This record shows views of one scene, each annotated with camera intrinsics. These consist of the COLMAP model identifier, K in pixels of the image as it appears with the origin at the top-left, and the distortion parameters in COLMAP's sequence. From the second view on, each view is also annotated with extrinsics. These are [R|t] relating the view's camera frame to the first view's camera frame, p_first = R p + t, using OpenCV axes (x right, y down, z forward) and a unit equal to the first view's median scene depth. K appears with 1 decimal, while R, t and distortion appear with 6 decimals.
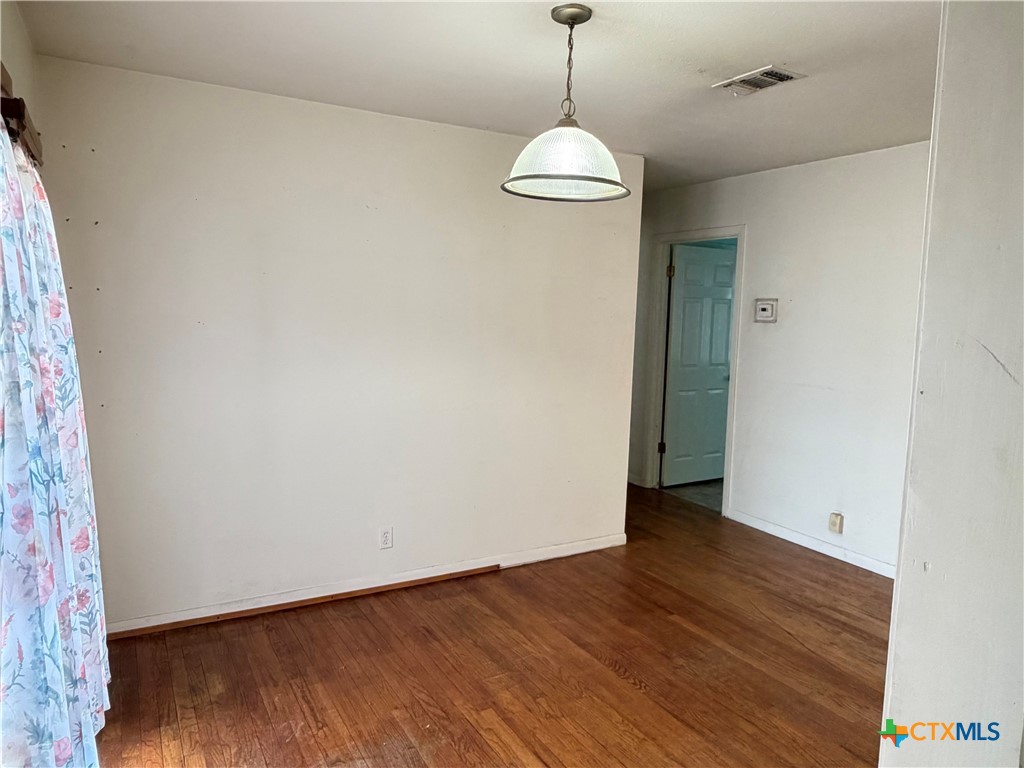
lens RADIAL K [[685.1, 0, 512.0], [0, 685.1, 384.0], [0, 0, 1]] dist [0.006798, -0.001935]
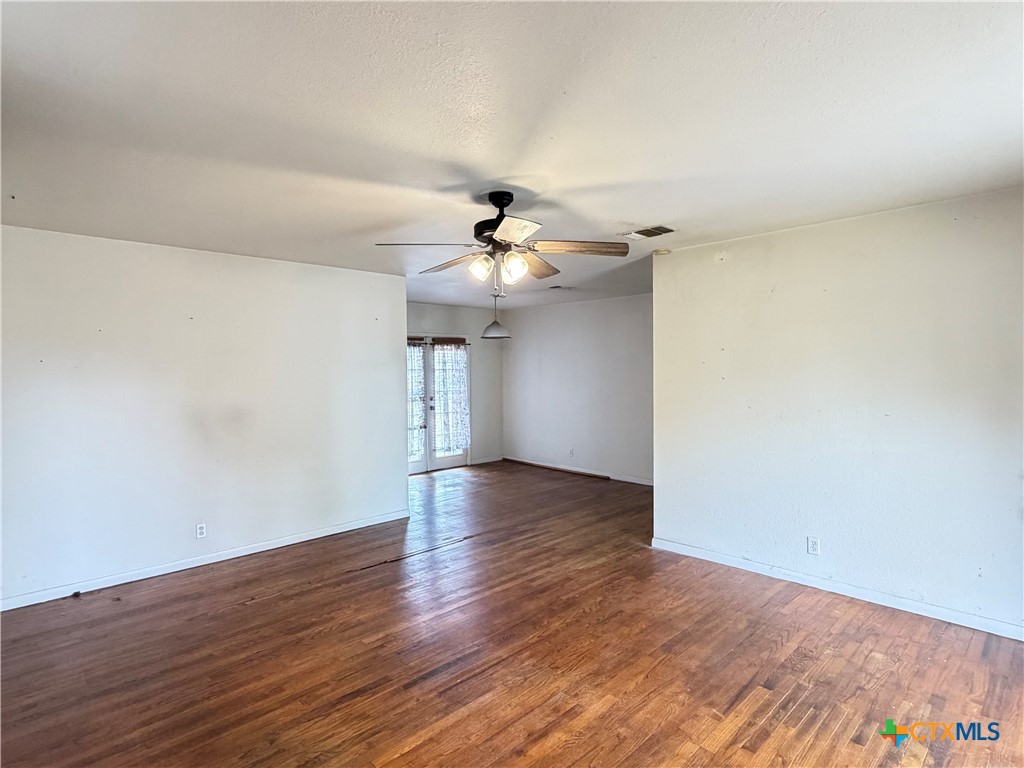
lens RADIAL K [[544.4, 0, 512.0], [0, 544.4, 384.0], [0, 0, 1]] dist [-0.000611, 0.000052]
pose [[0.236333, 0.003019, -0.971668, 1.739116], [-0.093481, 0.995427, -0.019644, 0.016477], [0.967165, 0.095475, 0.235534, 0.213231]]
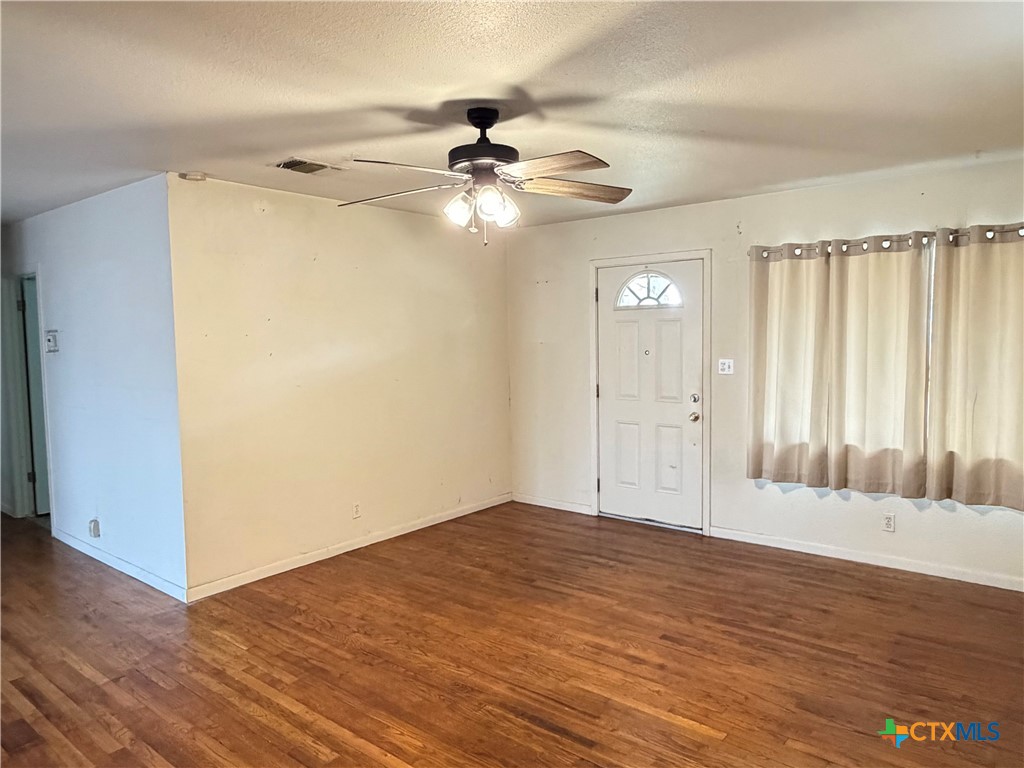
lens RADIAL K [[685.1, 0, 512.0], [0, 685.1, 384.0], [0, 0, 1]] dist [0.006798, -0.001935]
pose [[0.936512, -0.063076, 0.344915, 0.799945], [0.077081, 0.996658, -0.027028, 0.054872], [-0.342058, 0.051898, 0.938245, -0.317474]]
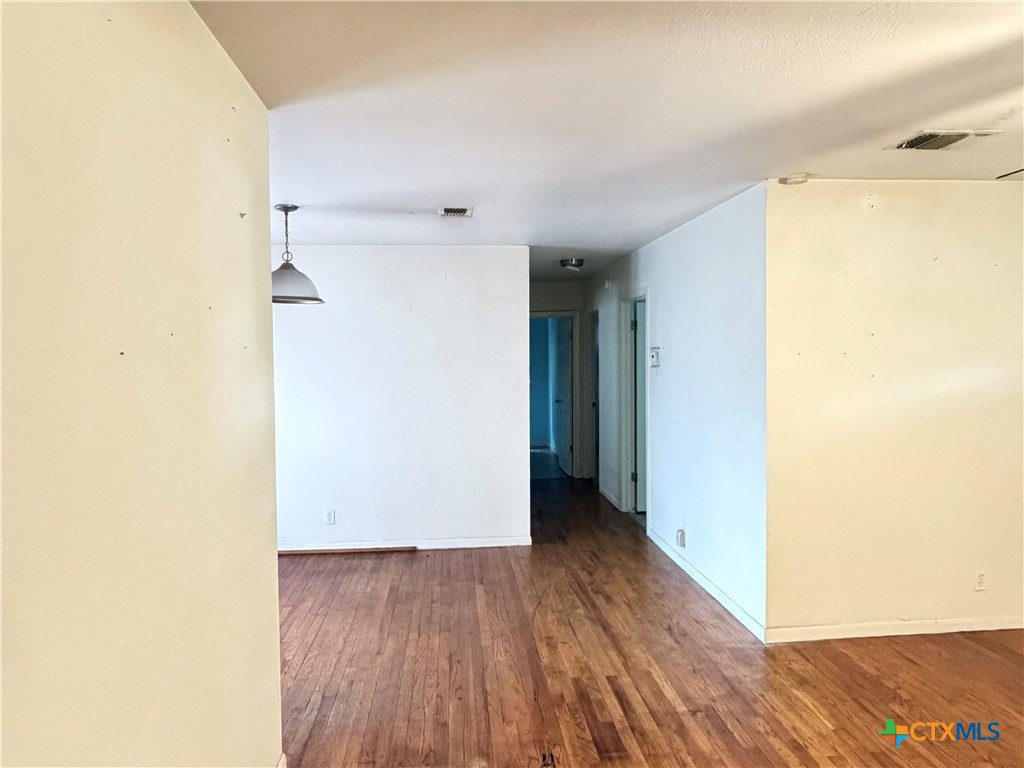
lens RADIAL K [[685.1, 0, 512.0], [0, 685.1, 384.0], [0, 0, 1]] dist [0.006798, -0.001935]
pose [[0.903494, -0.019220, -0.428170, 0.775856], [-0.012385, 0.997406, -0.070907, 0.031002], [0.428422, 0.069367, 0.900912, -0.200800]]
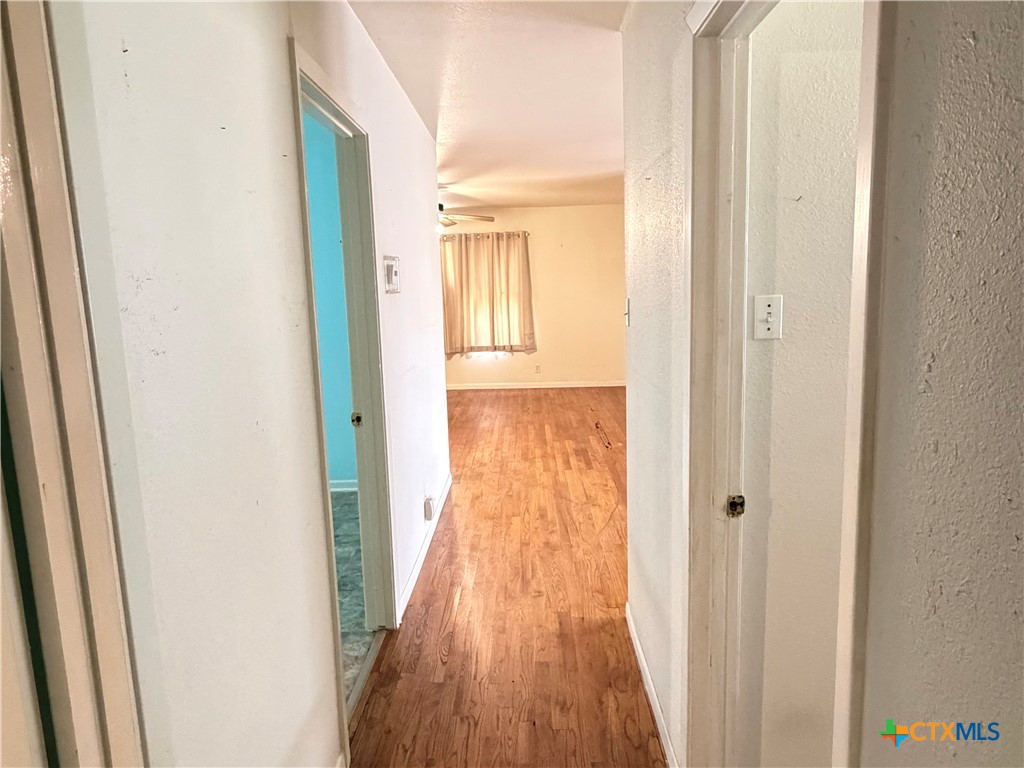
lens RADIAL K [[685.1, 0, 512.0], [0, 685.1, 384.0], [0, 0, 1]] dist [0.006798, -0.001935]
pose [[-0.852774, -0.079540, 0.516188, -0.084411], [0.062137, 0.965865, 0.251485, -0.194489], [-0.518571, 0.246534, -0.818722, 1.783594]]
